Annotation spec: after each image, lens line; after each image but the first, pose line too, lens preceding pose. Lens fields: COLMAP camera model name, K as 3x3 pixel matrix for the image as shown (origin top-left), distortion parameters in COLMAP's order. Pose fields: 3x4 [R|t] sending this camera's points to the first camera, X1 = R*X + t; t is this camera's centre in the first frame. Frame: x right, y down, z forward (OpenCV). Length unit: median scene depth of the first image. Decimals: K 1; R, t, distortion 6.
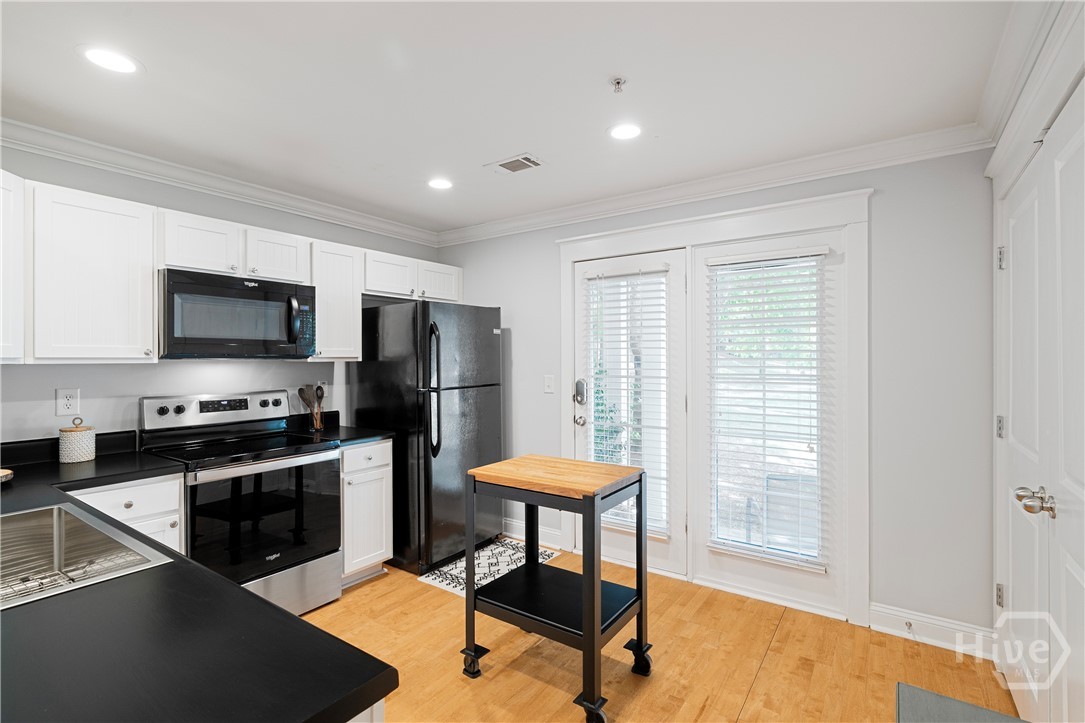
lens RADIAL K [[480.5, 0, 555.1], [0, 480.5, 361.0], [0, 0, 1]] dist [-0.033178, -0.001597]
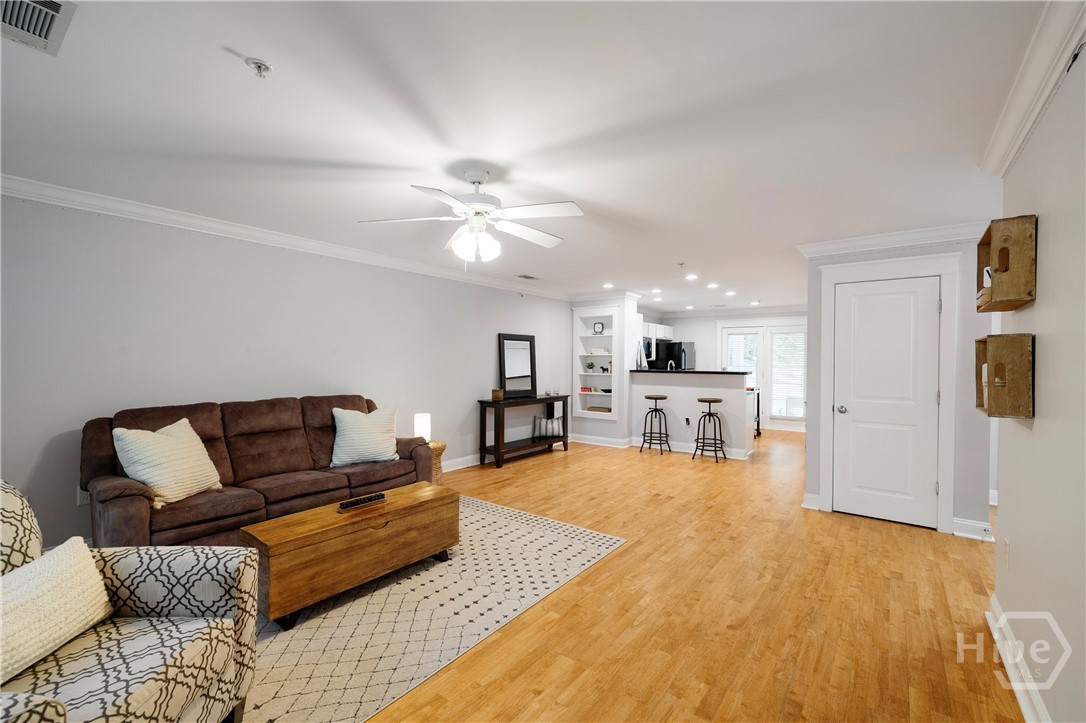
lens RADIAL K [[463.4, 0, 545.7], [0, 463.4, 362.7], [0, 0, 1]] dist [0.000399, 0.001220]
pose [[0.999347, 0.012163, -0.034009, -1.156174], [-0.012132, 0.999926, 0.001124, 0.024909], [0.034021, -0.000711, 0.999421, -2.320649]]
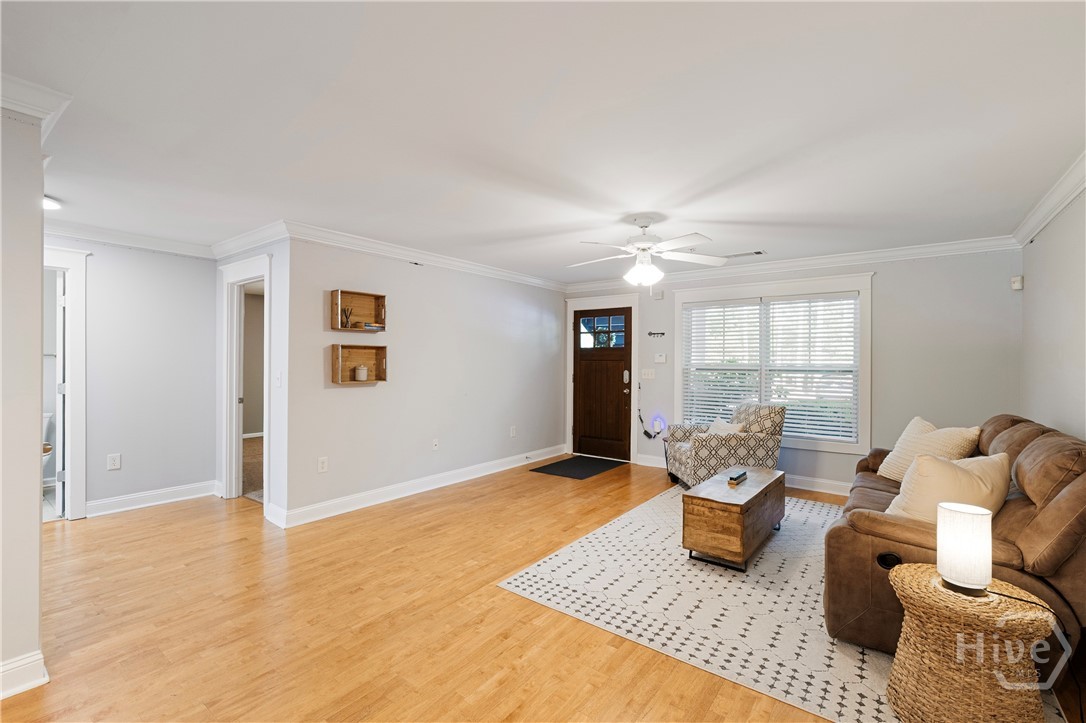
lens RADIAL K [[463.4, 0, 533.5], [0, 463.4, 361.1], [0, 0, 1]] dist [0.000399, 0.001220]
pose [[-0.998426, -0.004097, 0.055943, -1.103304], [-0.003667, 0.999963, 0.007782, 0.015184], [-0.055973, 0.007565, -0.998404, -0.056830]]
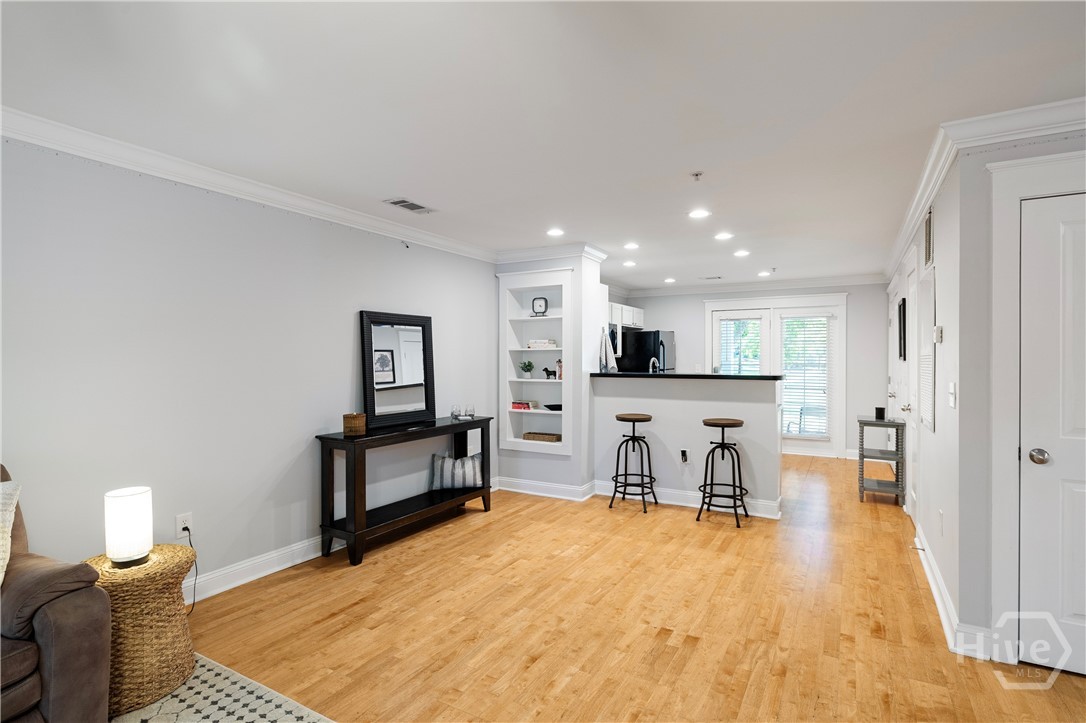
lens RADIAL K [[530.3, 0, 543.5], [0, 530.3, 366.3], [0, 0, 1]] dist [-0.008832, -0.000032]
pose [[0.995970, 0.002806, 0.089644, -1.101074], [-0.003794, 0.999934, 0.010851, 0.018687], [-0.089608, -0.011147, 0.995915, -1.533349]]
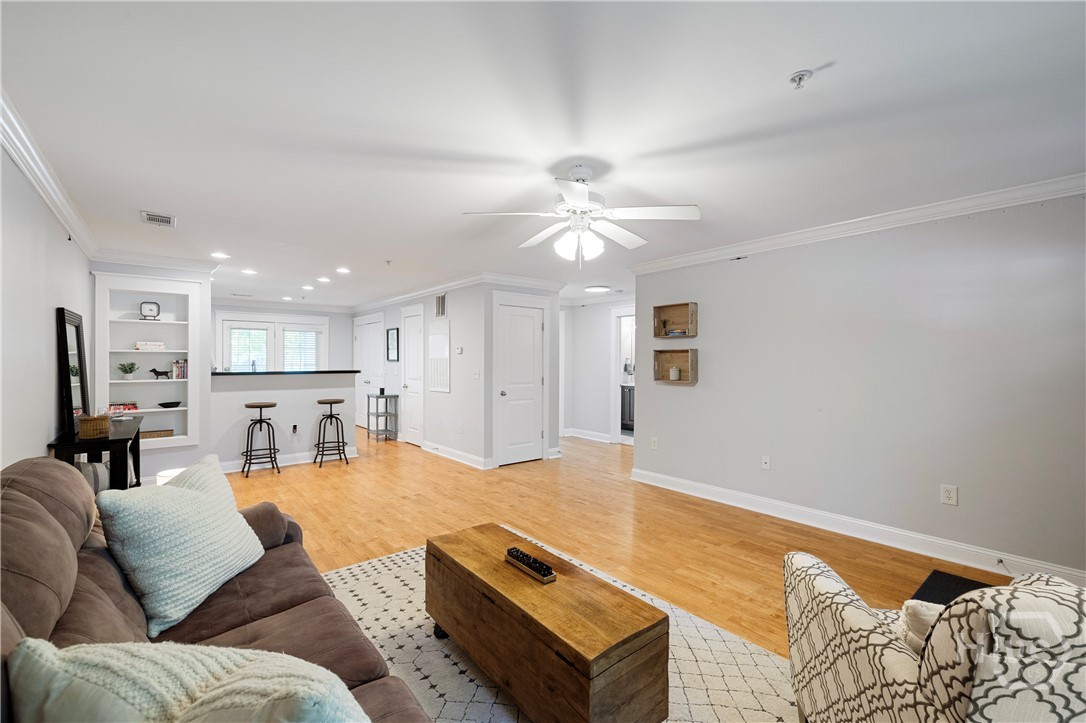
lens RADIAL K [[463.4, 0, 557.0], [0, 463.4, 362.4], [0, 0, 1]] dist [0.000399, 0.001220]
pose [[0.243186, -0.000192, 0.969980, -2.267127], [0.002814, 0.999996, -0.000508, 0.026551], [-0.969976, 0.002853, 0.243185, -1.544216]]
